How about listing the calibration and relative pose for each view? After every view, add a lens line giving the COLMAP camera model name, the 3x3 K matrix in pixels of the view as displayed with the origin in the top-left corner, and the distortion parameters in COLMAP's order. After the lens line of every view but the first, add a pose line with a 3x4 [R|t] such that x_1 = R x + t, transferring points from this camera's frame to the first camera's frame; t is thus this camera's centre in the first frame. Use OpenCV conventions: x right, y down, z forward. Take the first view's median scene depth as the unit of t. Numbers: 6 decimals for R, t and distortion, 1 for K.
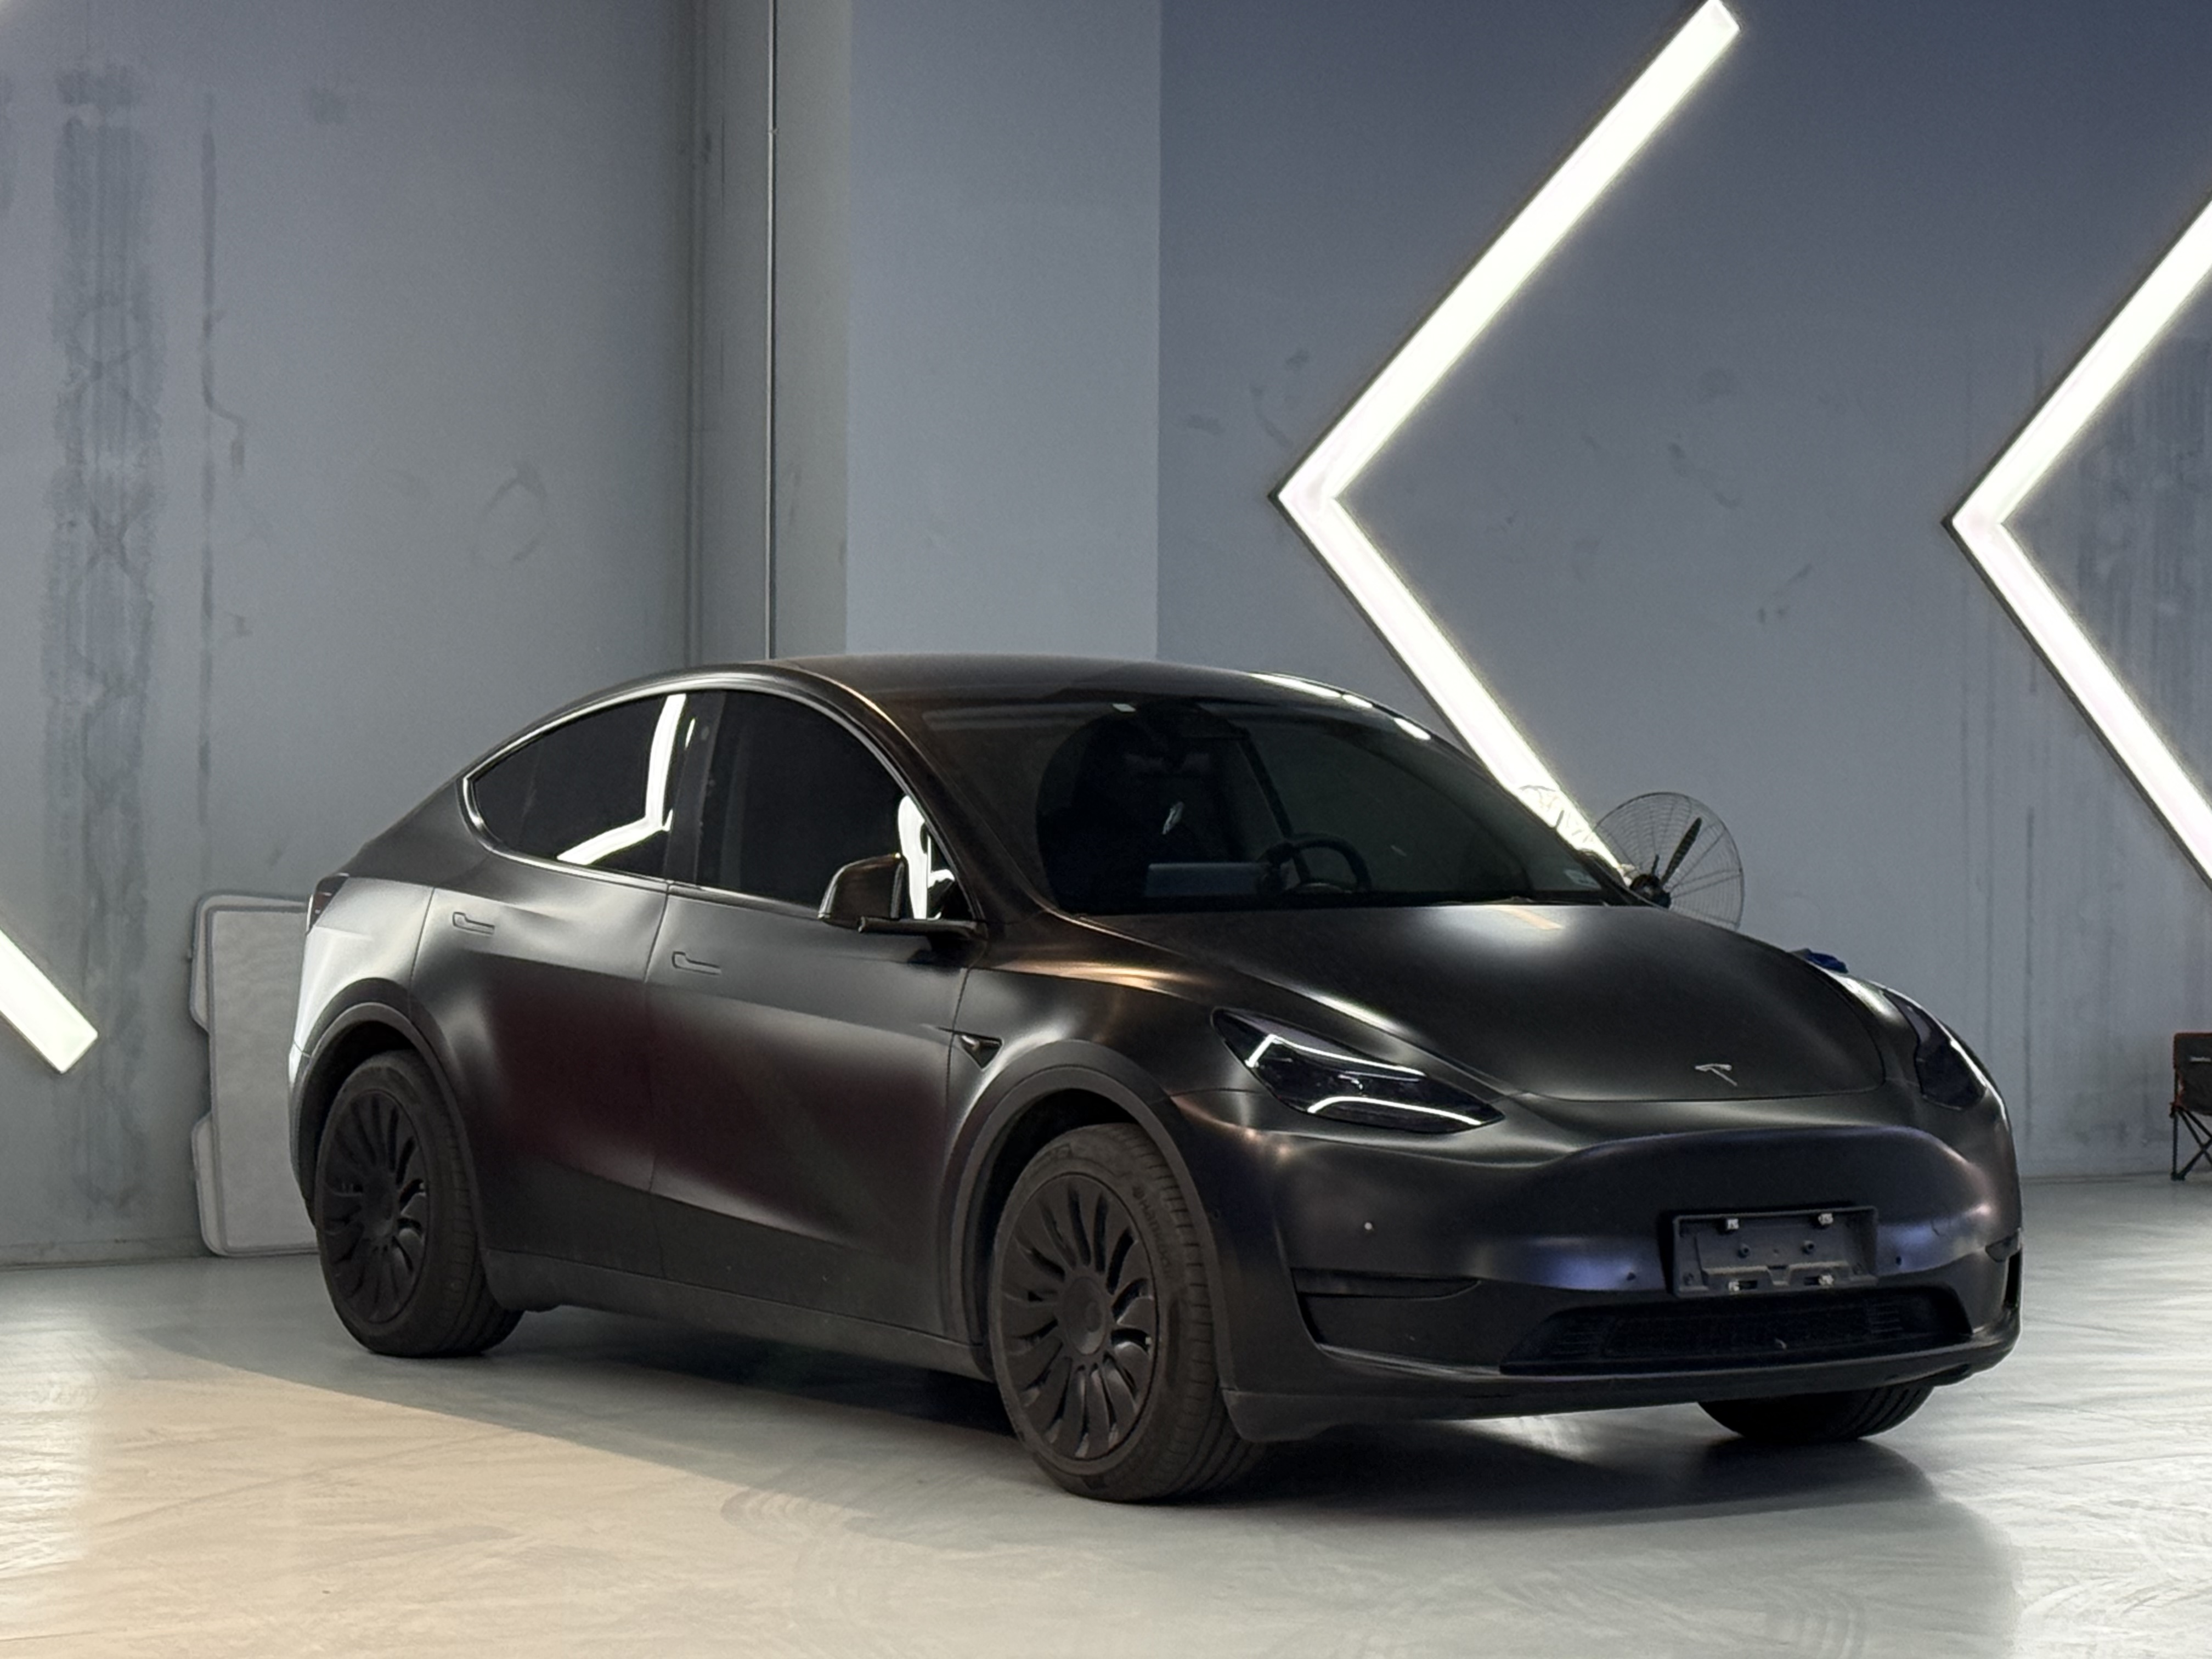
lens RADIAL K [[5681.2, 0, 1106.2], [0, 5681.2, 828.3], [0, 0, 1]] dist [0.086469, 0.000000]
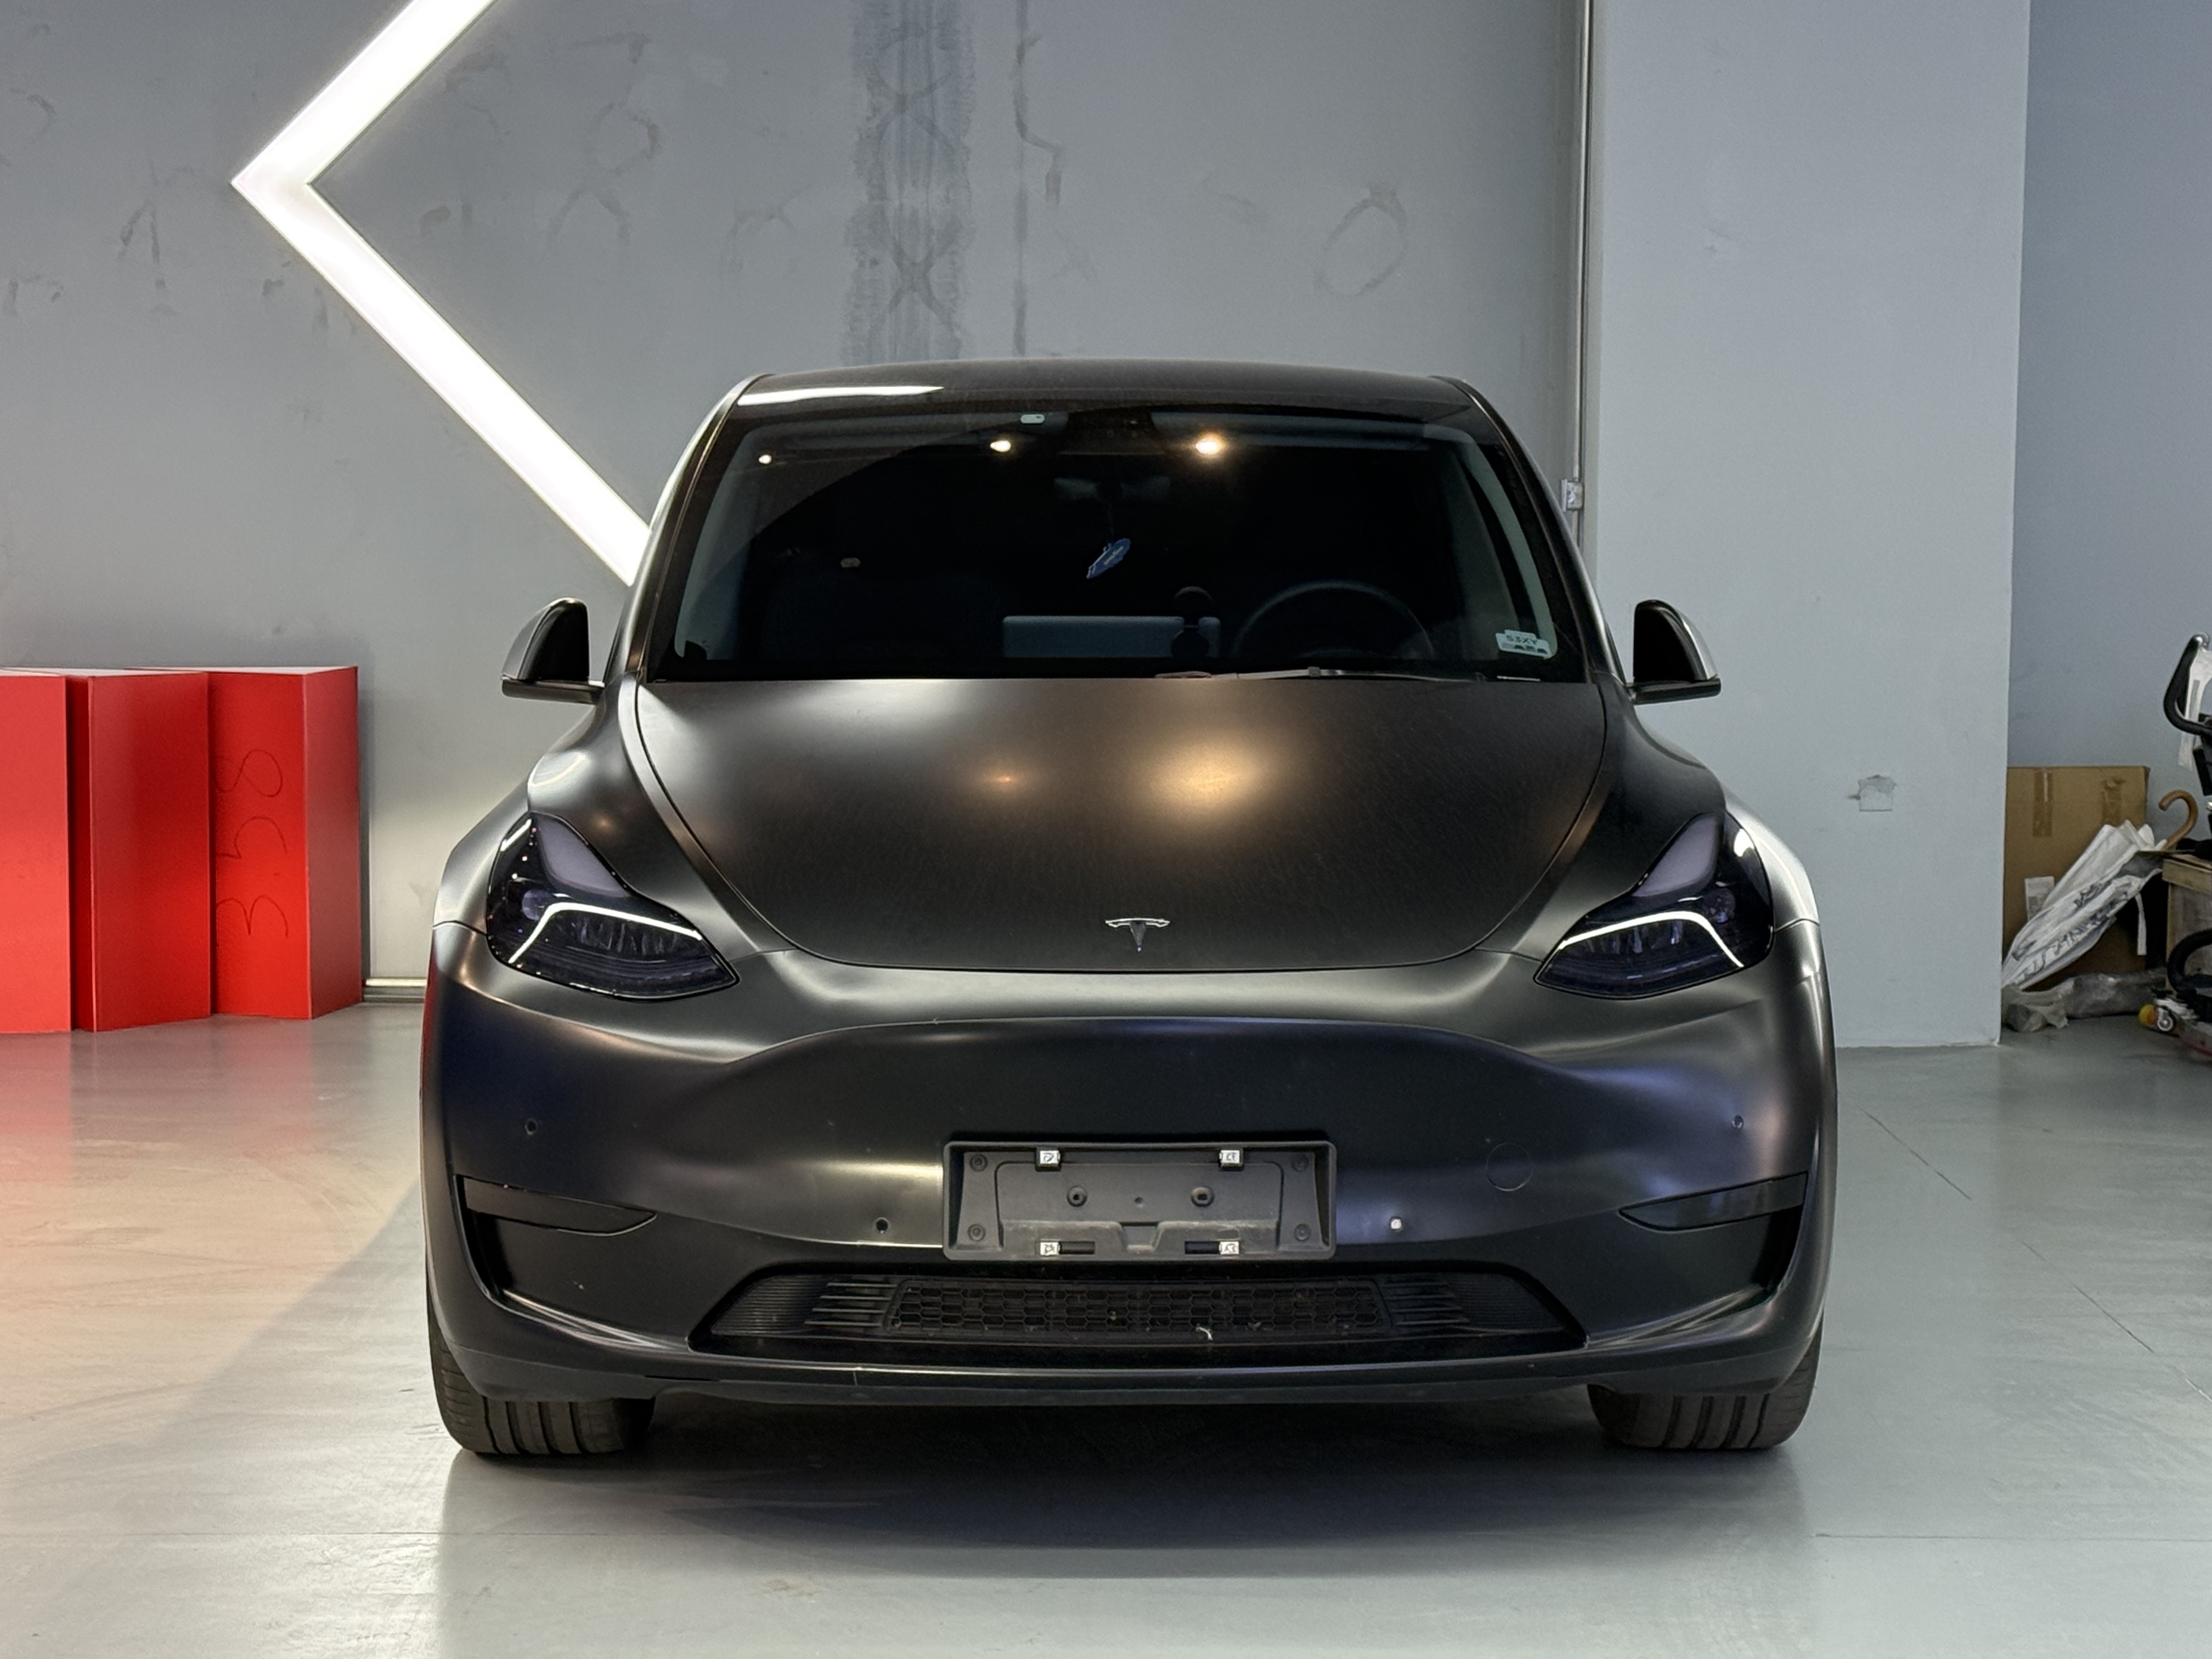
lens RADIAL K [[4283.0, 0, 1105.6], [0, 4283.0, 832.1], [0, 0, 1]] dist [0.163099, 0.000000]
pose [[0.834950, 0.038197, -0.548999, 0.267258], [-0.004905, 0.998065, 0.061981, -0.000688], [0.550304, -0.049058, 0.833522, 0.390654]]
